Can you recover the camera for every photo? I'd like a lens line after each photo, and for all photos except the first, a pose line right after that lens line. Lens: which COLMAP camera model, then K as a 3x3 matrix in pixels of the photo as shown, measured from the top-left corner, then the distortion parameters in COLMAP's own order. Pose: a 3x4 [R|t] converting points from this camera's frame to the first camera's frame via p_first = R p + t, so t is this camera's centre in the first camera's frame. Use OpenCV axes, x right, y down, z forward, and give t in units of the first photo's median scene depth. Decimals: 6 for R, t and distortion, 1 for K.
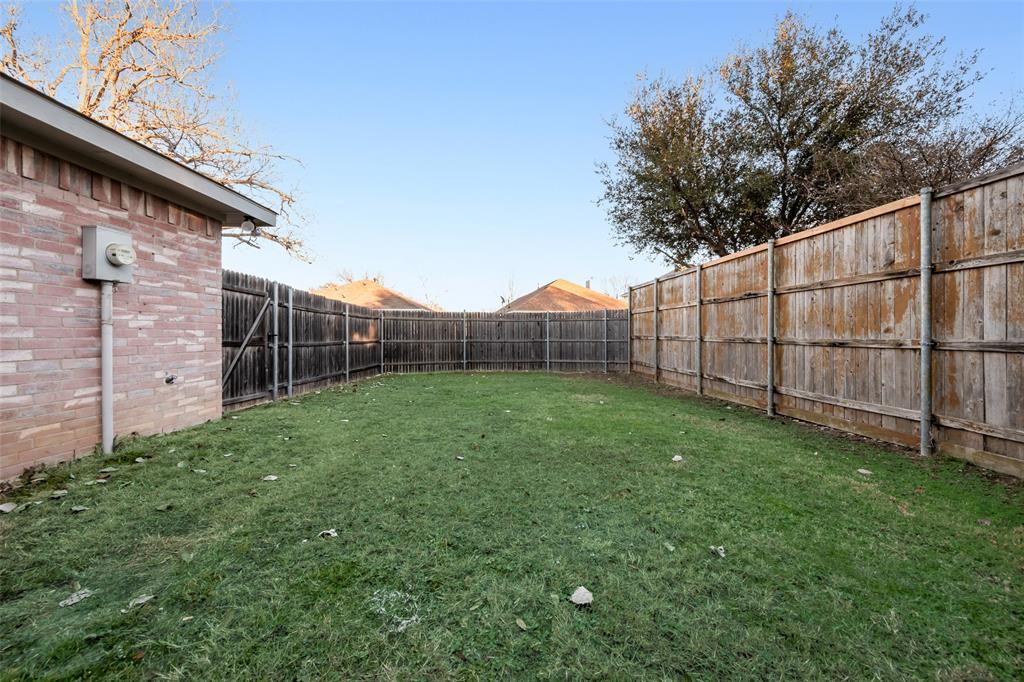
lens RADIAL K [[411.0, 0, 511.8], [0, 411.0, 338.3], [0, 0, 1]] dist [-0.010431, -0.000399]
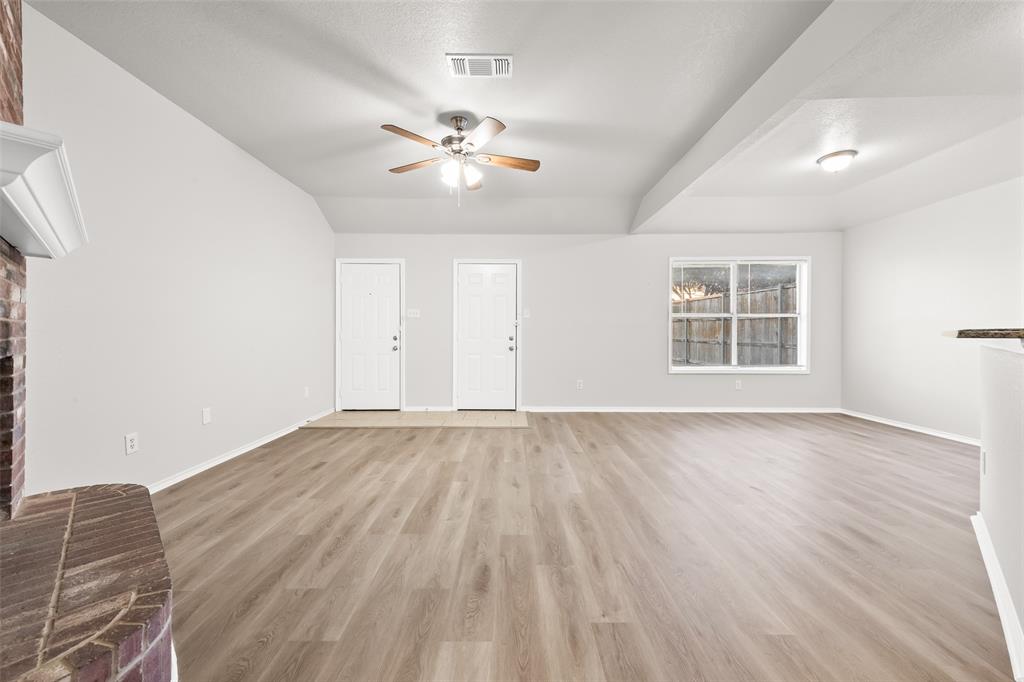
lens RADIAL K [[411.0, 0, 511.4], [0, 411.0, 334.7], [0, 0, 1]] dist [-0.010431, -0.000399]
pose [[0.985553, -0.000155, 0.169367, -1.252257], [-0.000396, 0.999995, 0.003217, -0.053082], [-0.169367, -0.003237, 0.985548, -1.915225]]
